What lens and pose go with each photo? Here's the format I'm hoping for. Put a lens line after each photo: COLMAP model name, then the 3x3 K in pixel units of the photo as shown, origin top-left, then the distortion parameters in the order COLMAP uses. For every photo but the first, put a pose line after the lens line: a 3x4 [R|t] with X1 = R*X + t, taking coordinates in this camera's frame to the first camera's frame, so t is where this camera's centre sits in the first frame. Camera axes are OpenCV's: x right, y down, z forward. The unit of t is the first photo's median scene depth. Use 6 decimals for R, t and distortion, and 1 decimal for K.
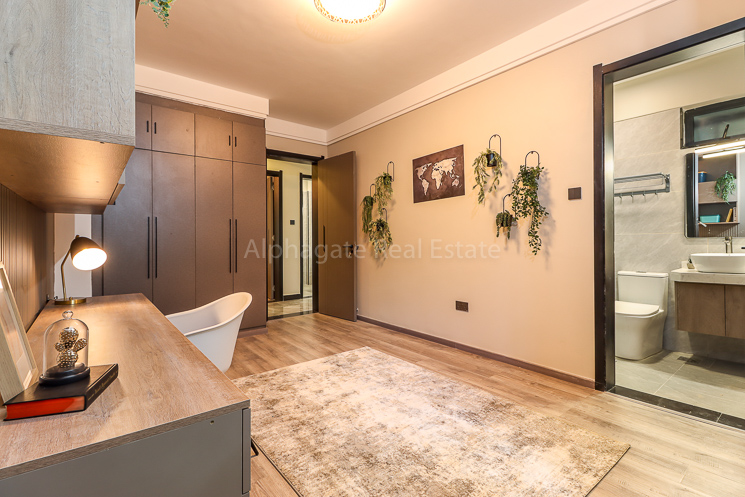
lens RADIAL K [[347.7, 0, 375.6], [0, 347.7, 236.1], [0, 0, 1]] dist [0.002809, -0.007619]
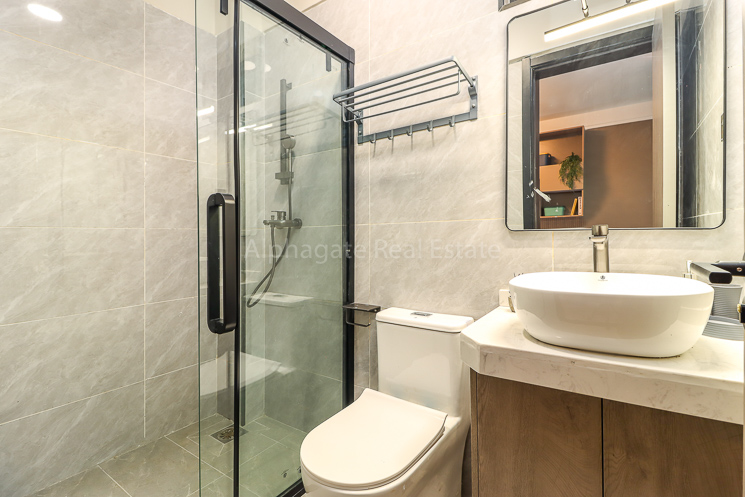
lens RADIAL K [[347.7, 0, 375.6], [0, 347.7, 236.1], [0, 0, 1]] dist [0.002809, -0.007619]
pose [[0.957365, -0.004896, 0.288839, 0.608948], [0.002446, 0.999958, 0.008842, 0.007089], [-0.288870, -0.007758, 0.957337, 0.636293]]
